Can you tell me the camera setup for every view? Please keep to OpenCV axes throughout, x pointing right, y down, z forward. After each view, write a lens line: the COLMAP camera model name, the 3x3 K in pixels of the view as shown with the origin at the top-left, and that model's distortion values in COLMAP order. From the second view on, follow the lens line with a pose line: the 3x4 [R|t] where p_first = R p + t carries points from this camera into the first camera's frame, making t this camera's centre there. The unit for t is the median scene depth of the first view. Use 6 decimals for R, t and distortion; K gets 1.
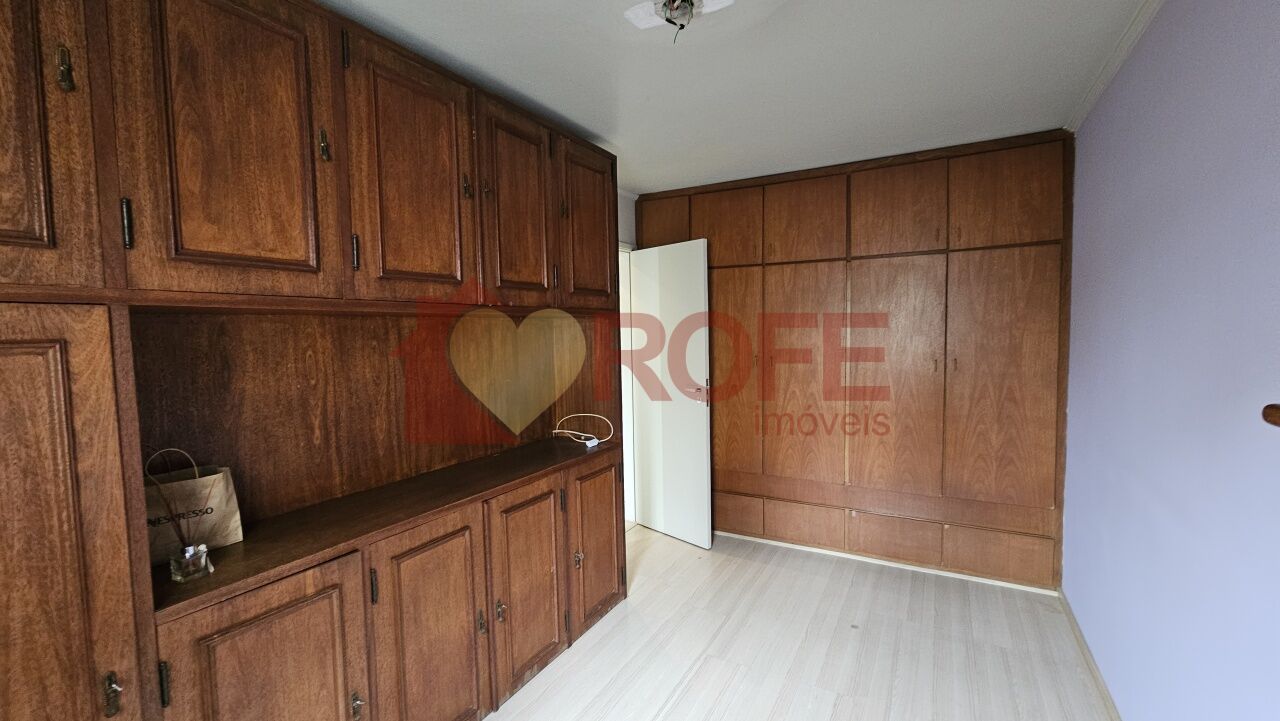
lens RADIAL K [[525.4, 0, 646.1], [0, 525.4, 361.6], [0, 0, 1]] dist [-0.000148, -0.000332]
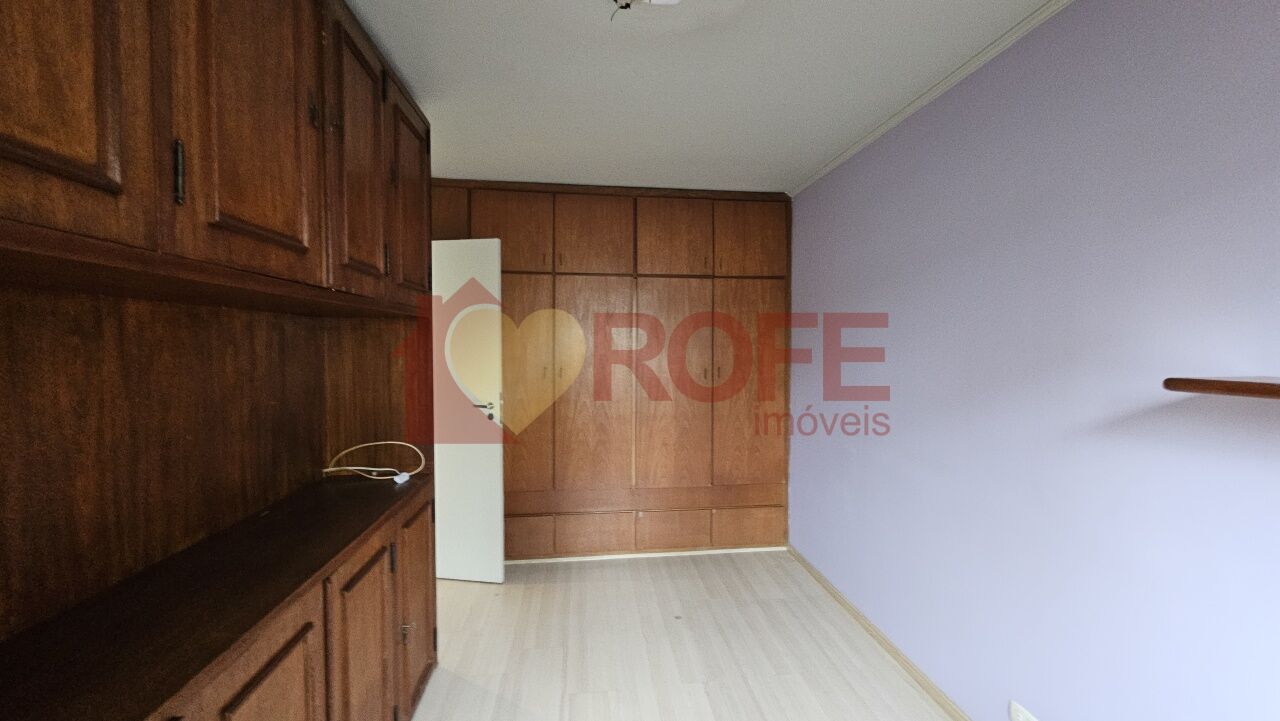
lens RADIAL K [[525.4, 0, 646.1], [0, 525.4, 361.6], [0, 0, 1]] dist [-0.000148, -0.000332]
pose [[0.805954, -0.000939, 0.591978, -0.262741], [0.020351, 0.999452, -0.026121, 0.009363], [-0.591629, 0.033100, 0.805531, 0.145442]]
